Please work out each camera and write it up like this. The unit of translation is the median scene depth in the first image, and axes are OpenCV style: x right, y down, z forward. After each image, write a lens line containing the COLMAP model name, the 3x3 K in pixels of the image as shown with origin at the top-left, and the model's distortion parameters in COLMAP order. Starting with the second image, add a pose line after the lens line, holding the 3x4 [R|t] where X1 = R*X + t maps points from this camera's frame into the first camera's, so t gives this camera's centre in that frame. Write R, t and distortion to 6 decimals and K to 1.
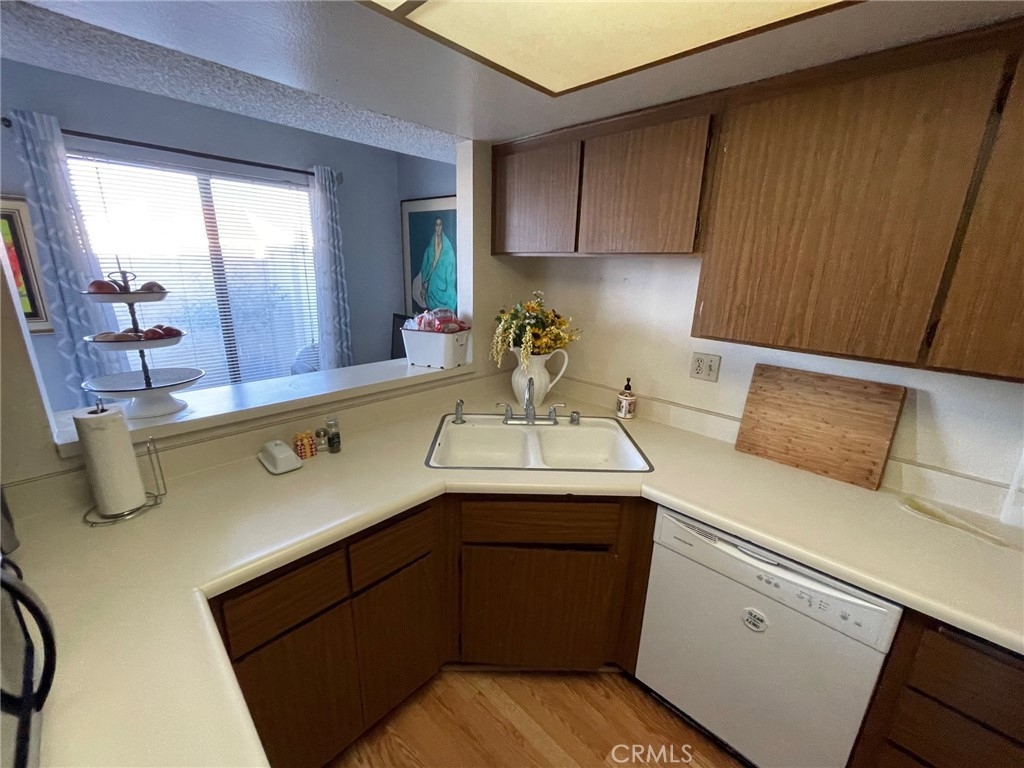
lens RADIAL K [[413.8, 0, 510.6], [0, 413.8, 381.7], [0, 0, 1]] dist [-0.001741, 0.000388]
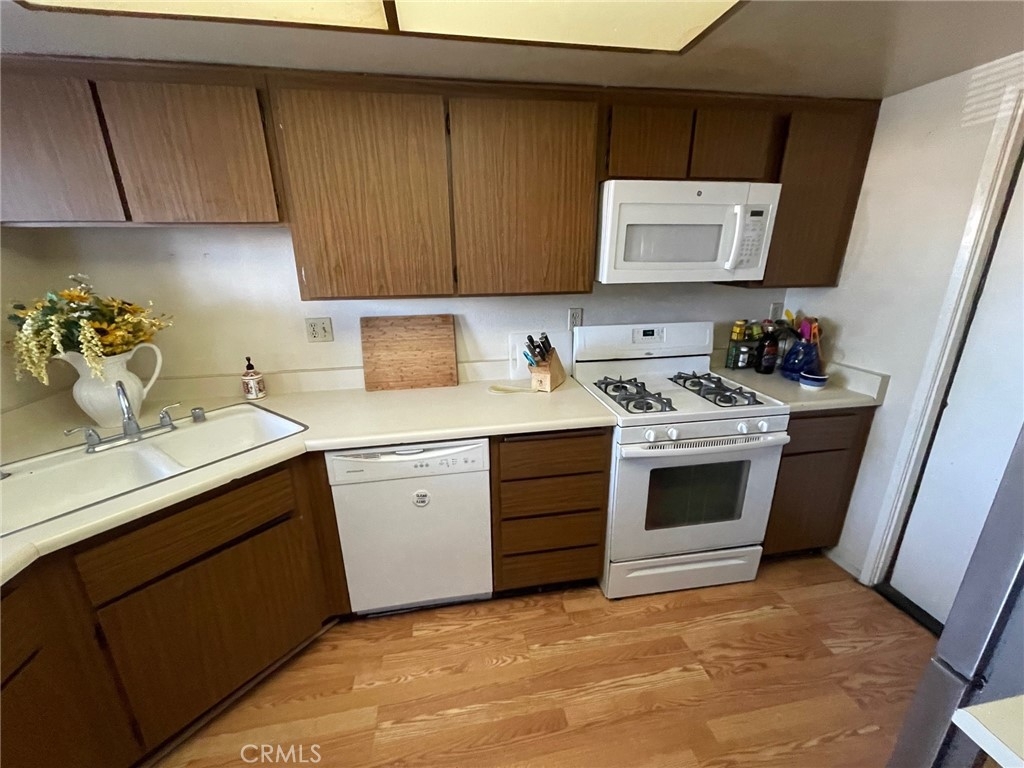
lens RADIAL K [[413.8, 0, 509.3], [0, 413.8, 386.6], [0, 0, 1]] dist [-0.001741, 0.000388]
pose [[0.590842, -0.272436, 0.759398, -0.116112], [0.249093, 0.956875, 0.149477, 0.071933], [-0.767371, 0.100843, 0.633223, -0.075599]]
